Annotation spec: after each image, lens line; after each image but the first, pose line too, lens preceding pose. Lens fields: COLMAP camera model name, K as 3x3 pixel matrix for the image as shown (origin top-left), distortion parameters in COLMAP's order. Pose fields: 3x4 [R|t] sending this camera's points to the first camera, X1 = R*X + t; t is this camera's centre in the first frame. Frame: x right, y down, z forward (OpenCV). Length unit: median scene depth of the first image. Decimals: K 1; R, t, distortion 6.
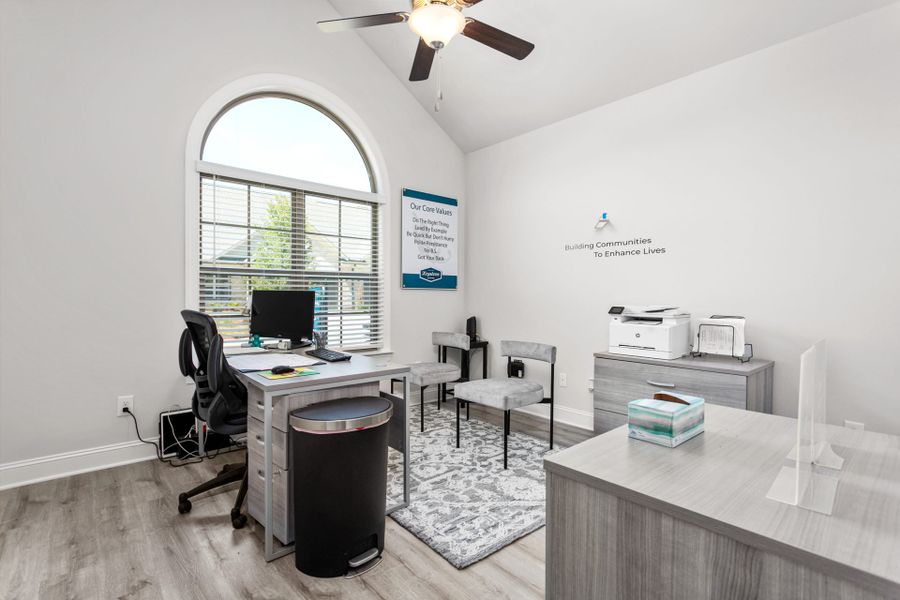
lens RADIAL K [[426.8, 0, 450.0], [0, 426.8, 300.0], [0, 0, 1]] dist [0.001846, 0.000268]
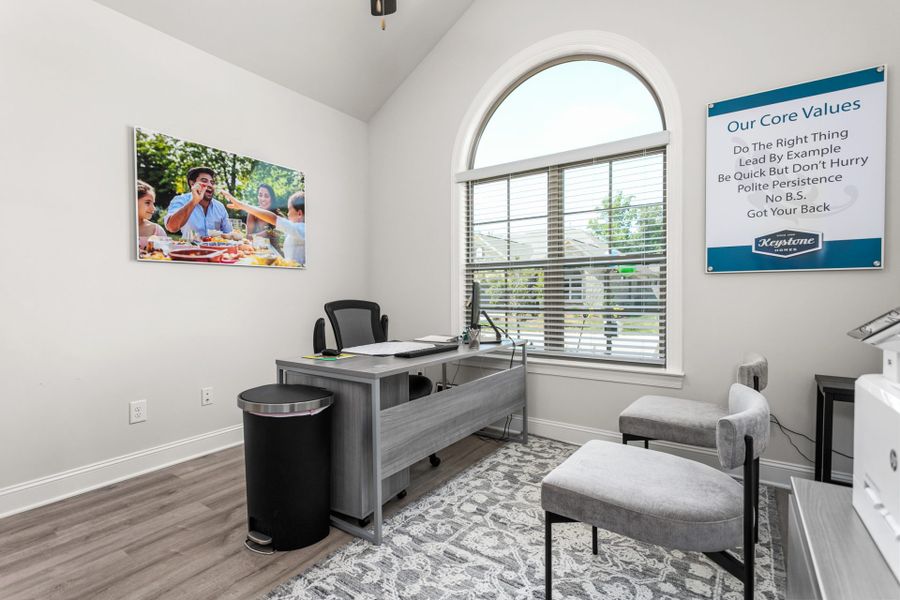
lens RADIAL K [[426.8, 0, 450.0], [0, 426.8, 300.0], [0, 0, 1]] dist [0.001846, 0.000268]
pose [[0.237767, 0.011893, -0.971249, 0.395256], [-0.000273, 0.999926, 0.012177, 0.003681], [0.971322, -0.002630, 0.237753, 0.519415]]
